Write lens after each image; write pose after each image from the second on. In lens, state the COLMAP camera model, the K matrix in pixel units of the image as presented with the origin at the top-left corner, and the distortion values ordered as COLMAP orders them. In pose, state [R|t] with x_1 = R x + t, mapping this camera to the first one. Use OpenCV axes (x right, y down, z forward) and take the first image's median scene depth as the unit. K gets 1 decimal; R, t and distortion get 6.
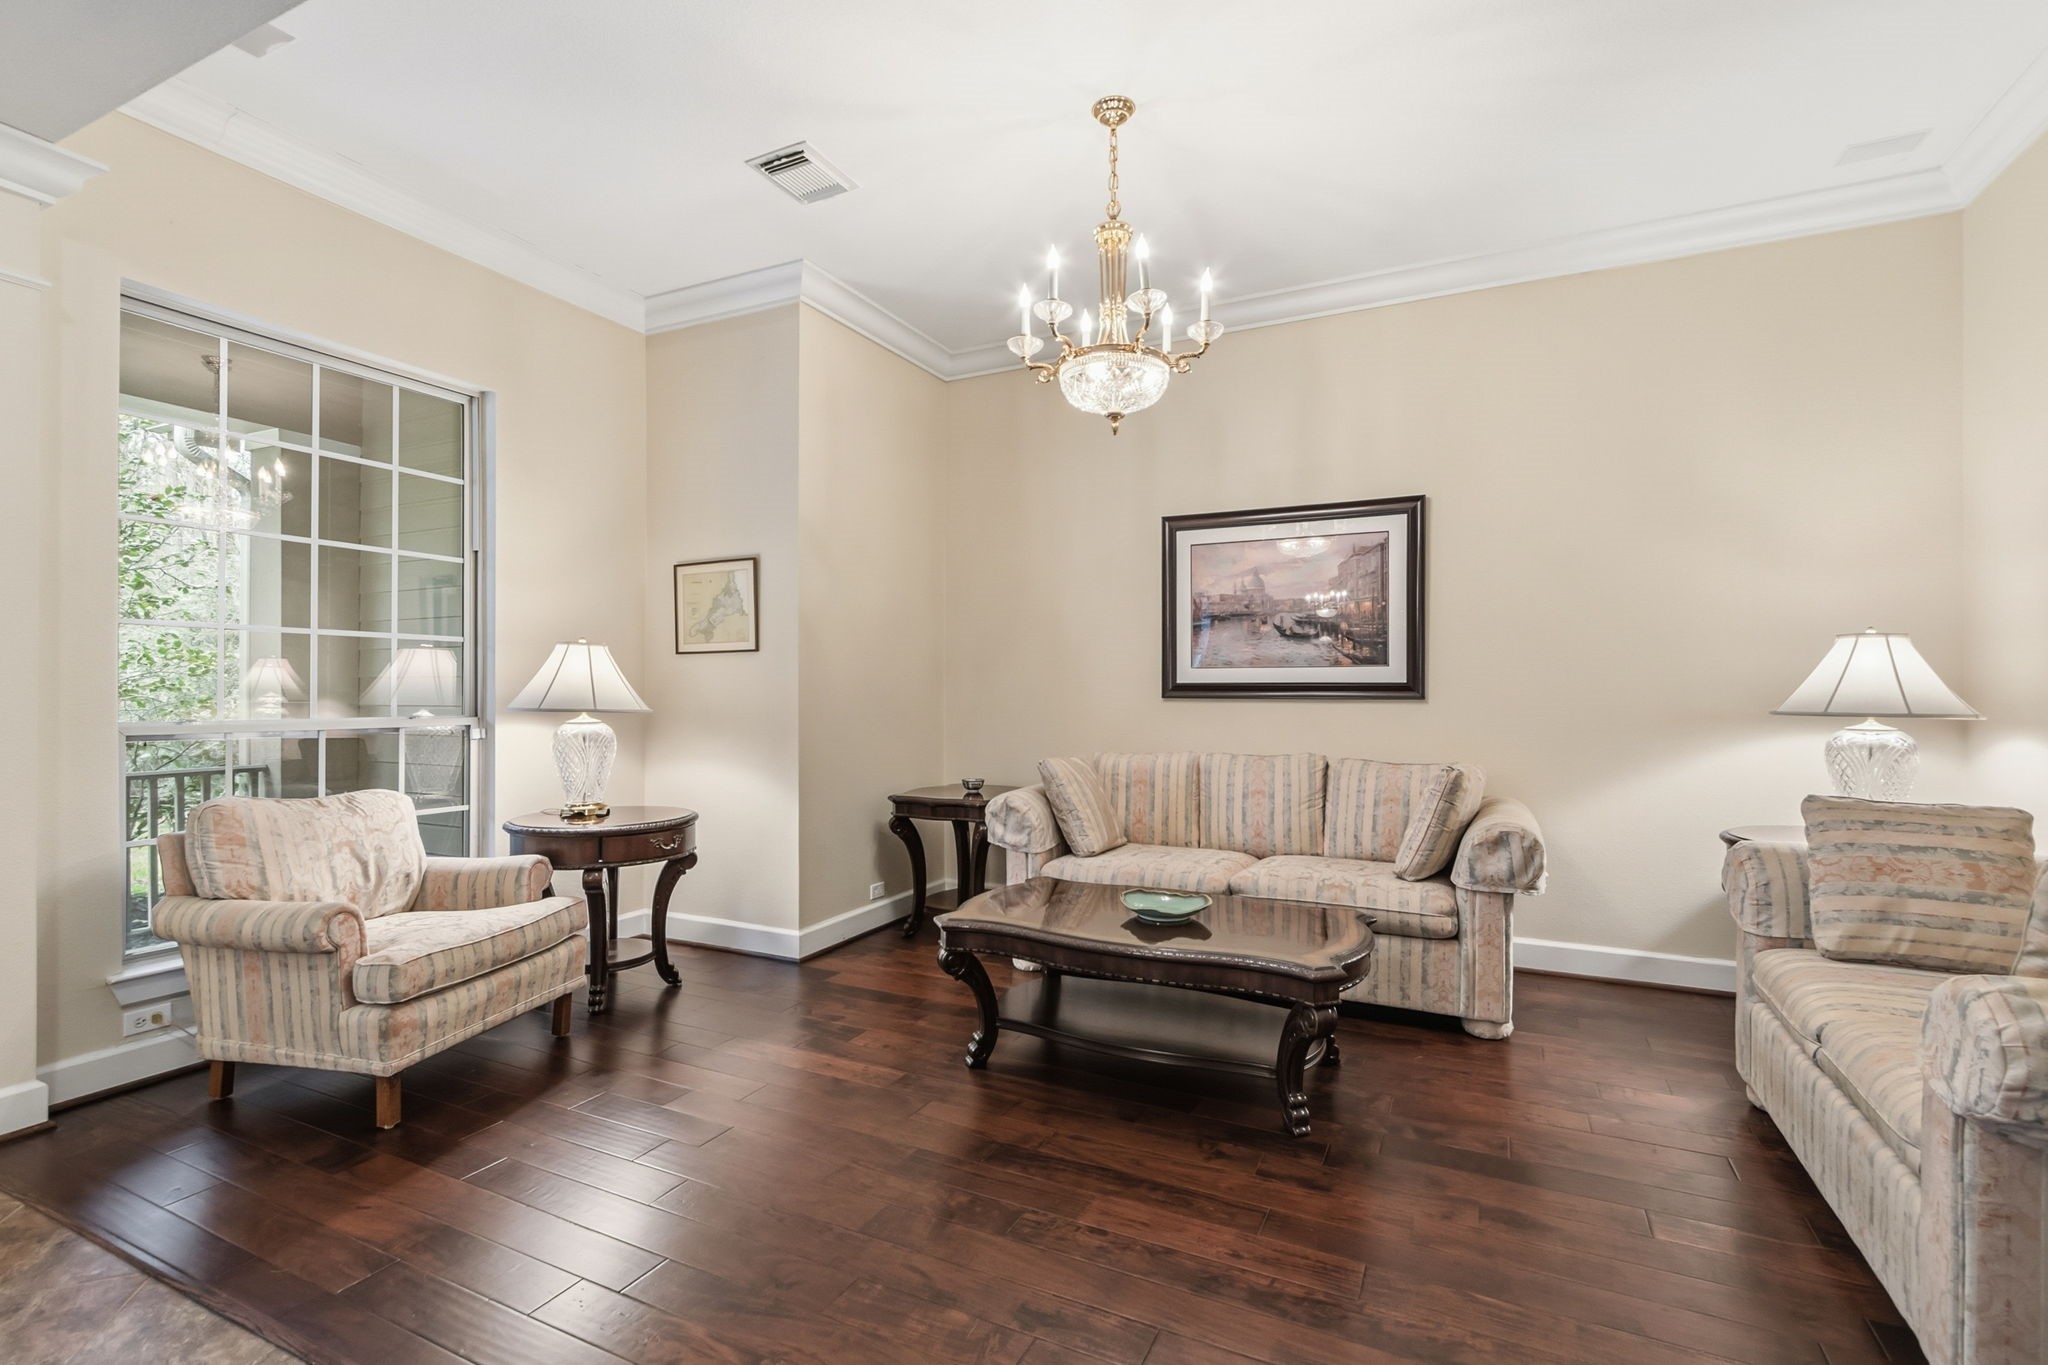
lens RADIAL K [[934.7, 0, 1020.0], [0, 934.7, 686.8], [0, 0, 1]] dist [0.003229, 0.000001]
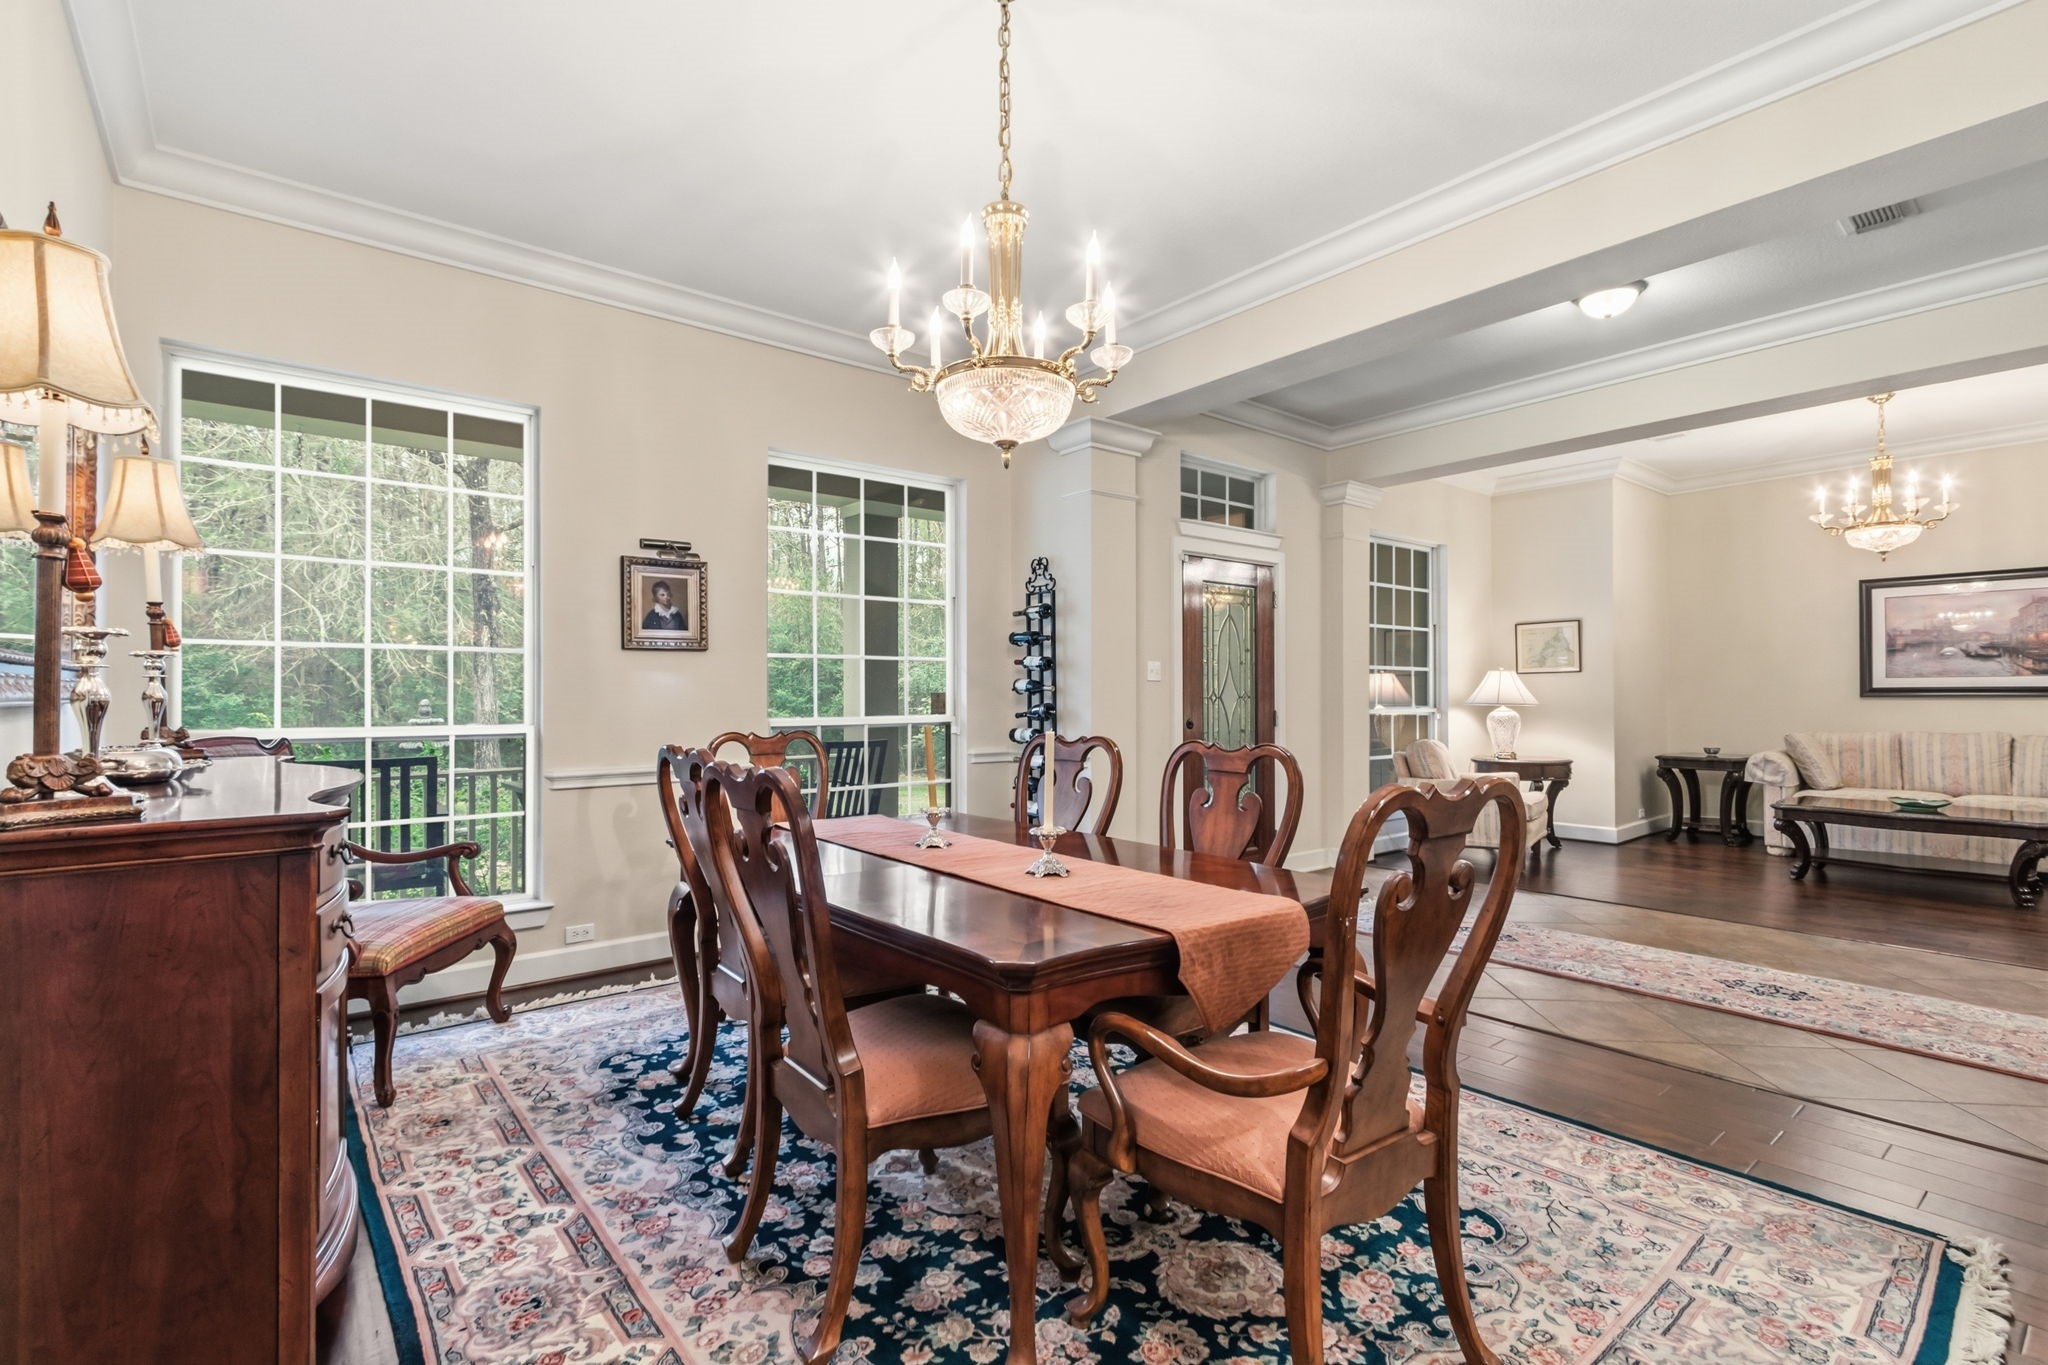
lens RADIAL K [[934.7, 0, 1025.7], [0, 934.7, 686.8], [0, 0, 1]] dist [0.003229, 0.000001]
pose [[0.910742, -0.008658, -0.412884, -0.511228], [0.005239, 0.999942, -0.009412, 0.001841], [0.412941, 0.006409, 0.910735, -1.076679]]
